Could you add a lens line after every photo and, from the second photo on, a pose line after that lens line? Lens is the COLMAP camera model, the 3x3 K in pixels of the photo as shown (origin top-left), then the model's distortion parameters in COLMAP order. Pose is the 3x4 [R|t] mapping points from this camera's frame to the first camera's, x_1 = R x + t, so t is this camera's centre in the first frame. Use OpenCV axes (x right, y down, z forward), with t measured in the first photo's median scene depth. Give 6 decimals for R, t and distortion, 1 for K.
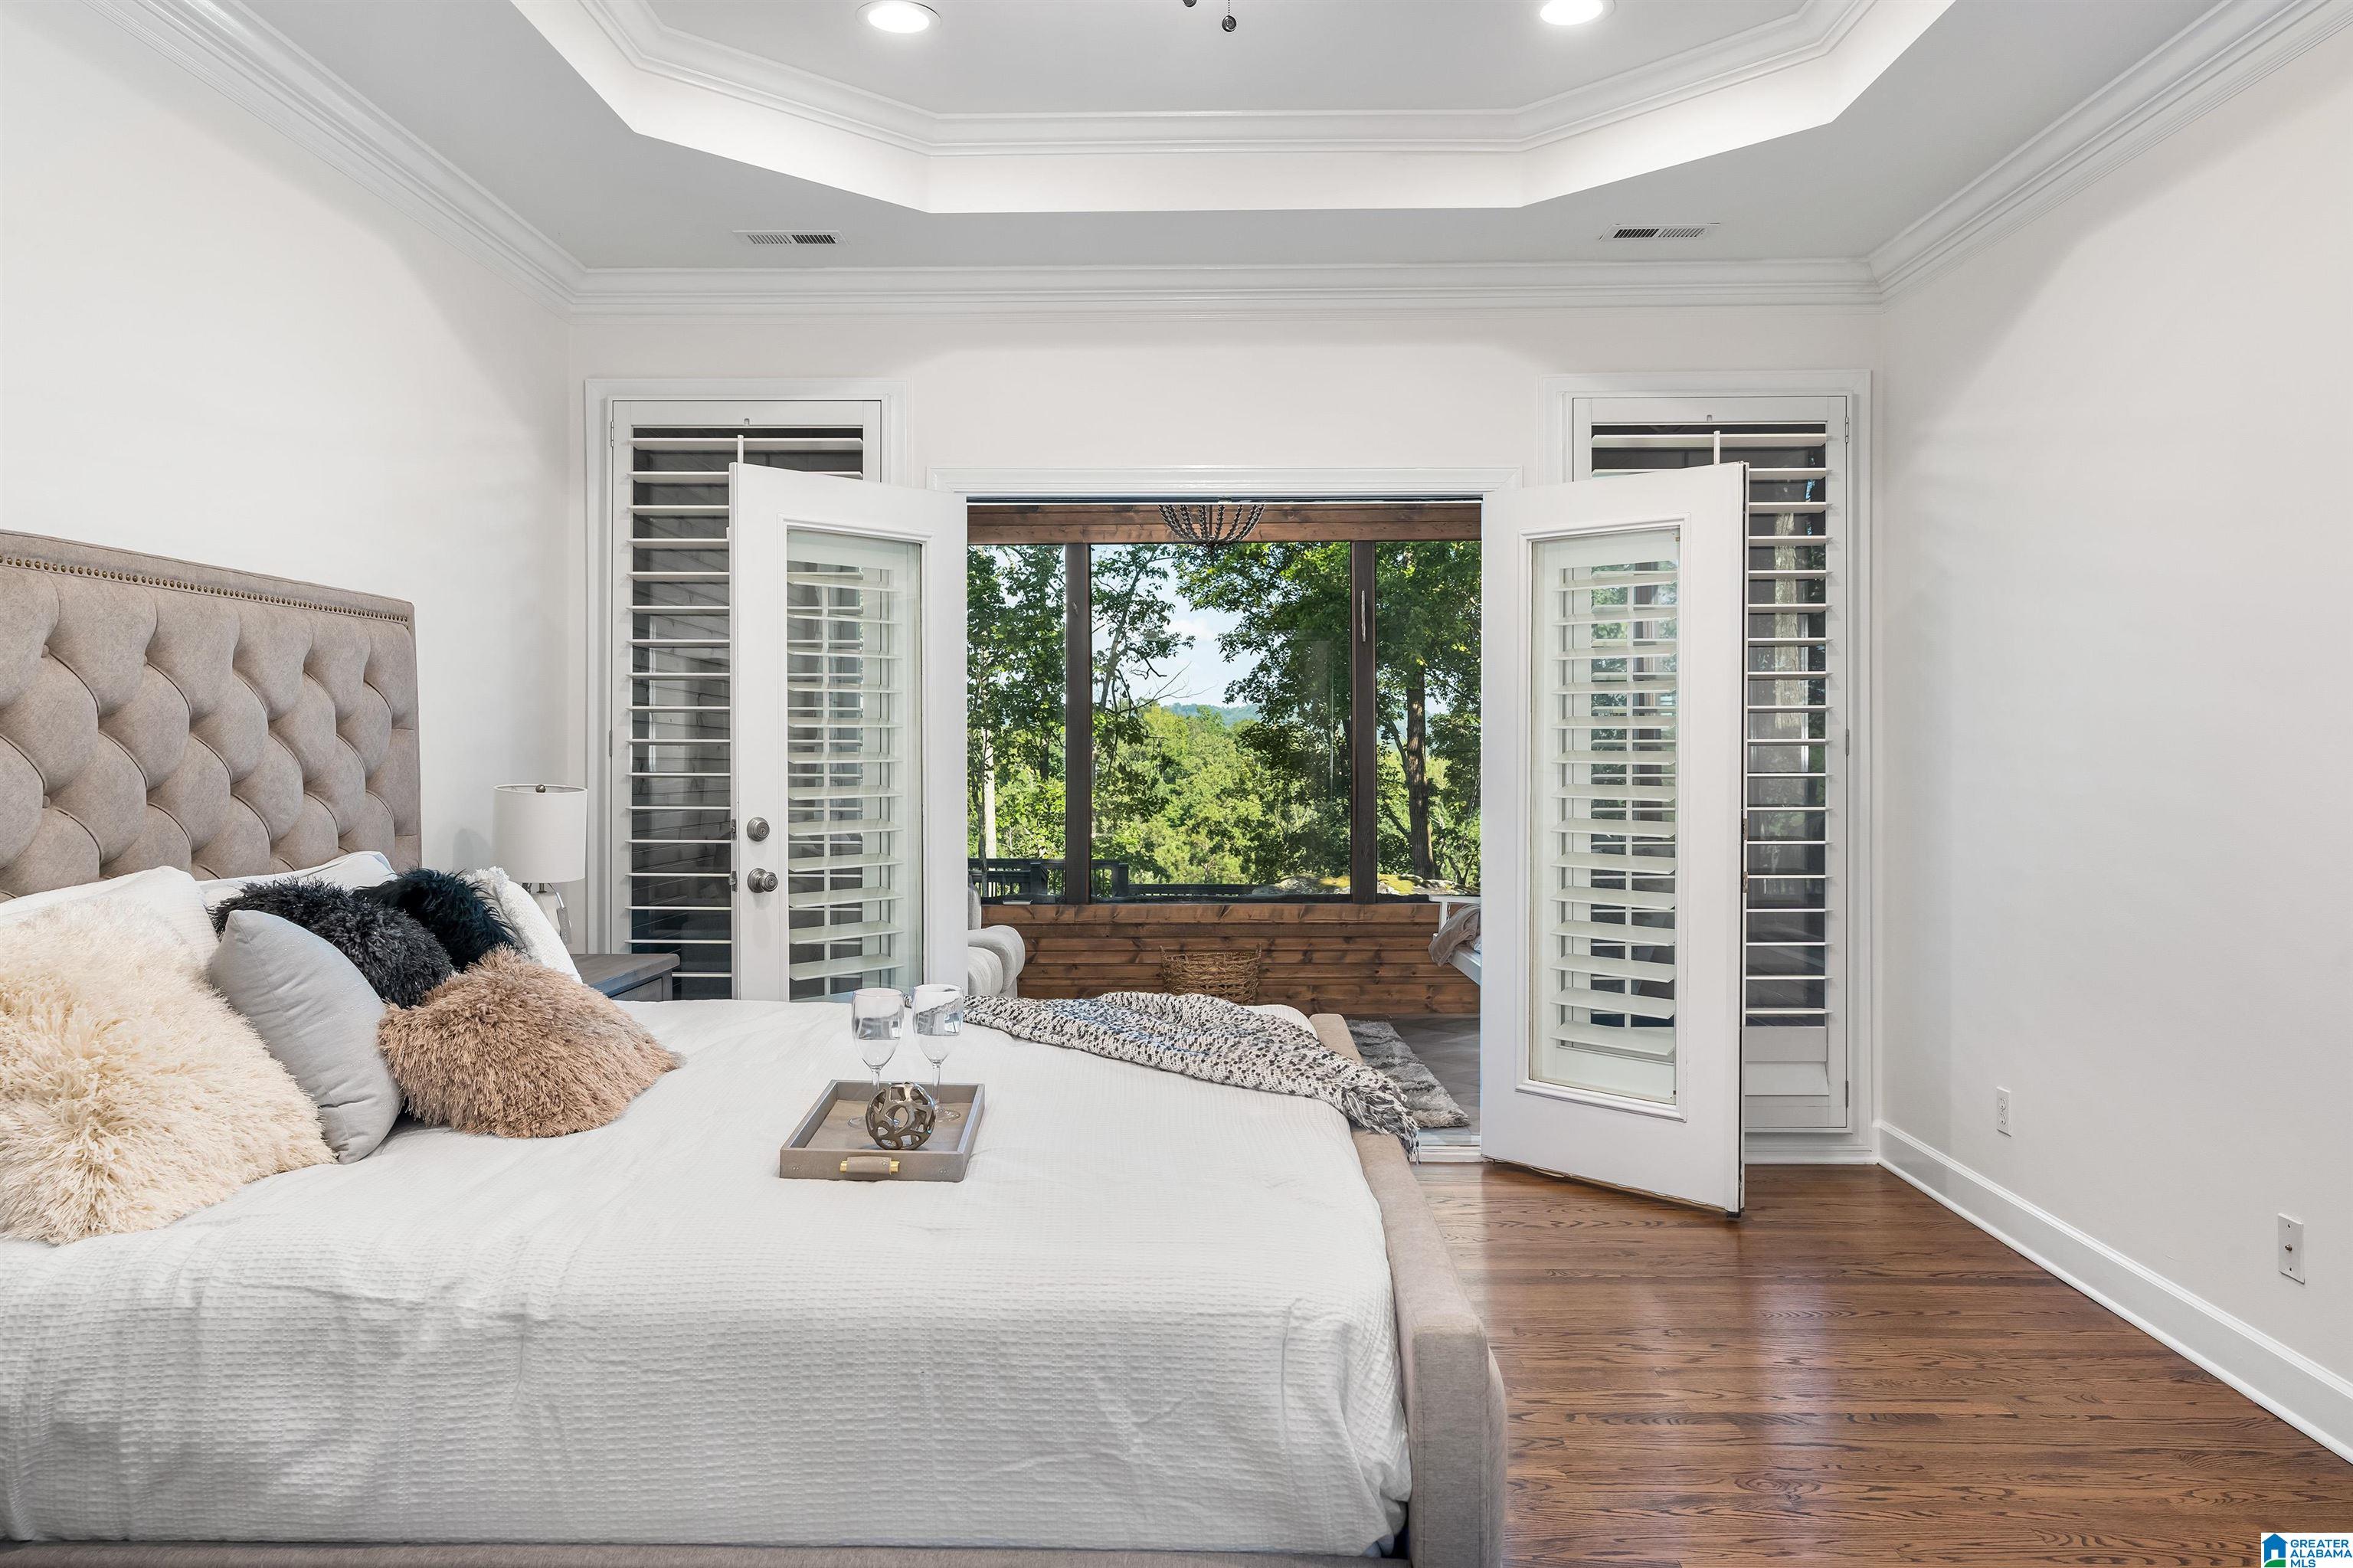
lens RADIAL K [[1657.1, 0, 1173.9], [0, 1657.1, 772.5], [0, 0, 1]] dist [0.007302, 0.003793]
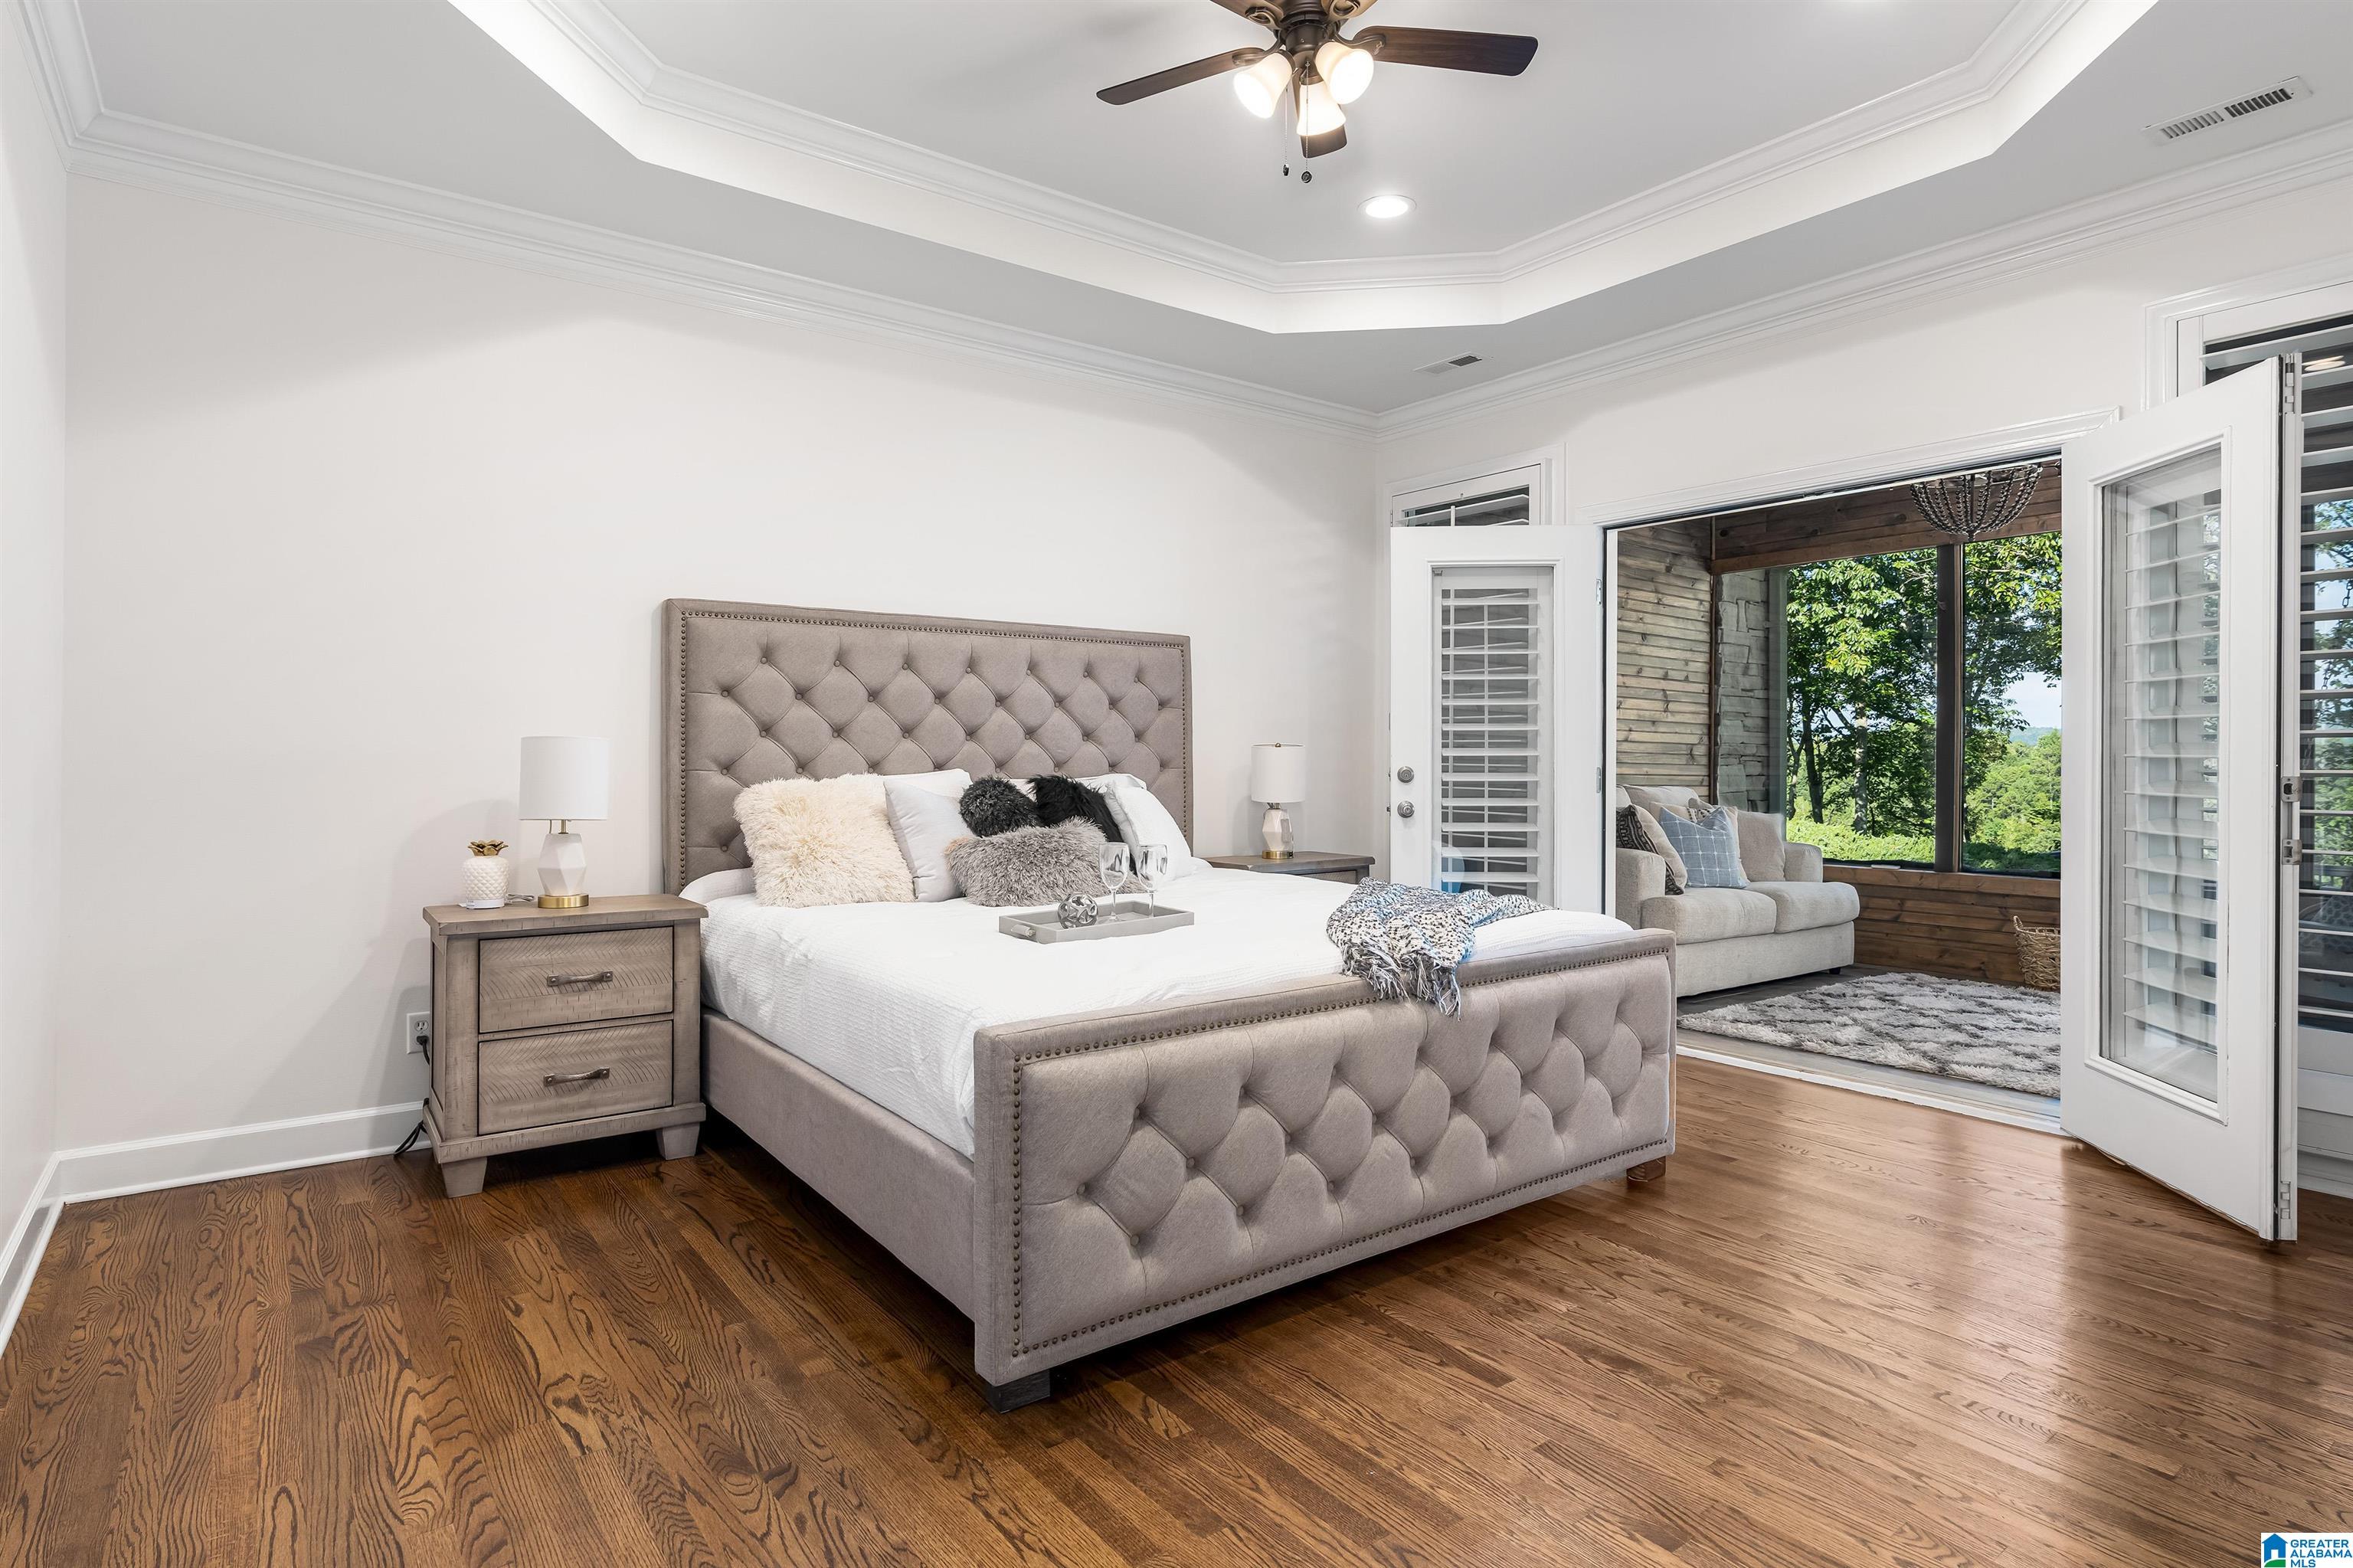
lens RADIAL K [[1213.8, 0, 1178.4], [0, 1213.8, 776.9], [0, 0, 1]] dist [0.023923, 0.000344]
pose [[0.627345, 0.017218, -0.778551, 0.479557], [-0.016425, 0.999826, 0.008877, 0.031347], [0.778569, 0.007219, 0.627518, 0.165749]]
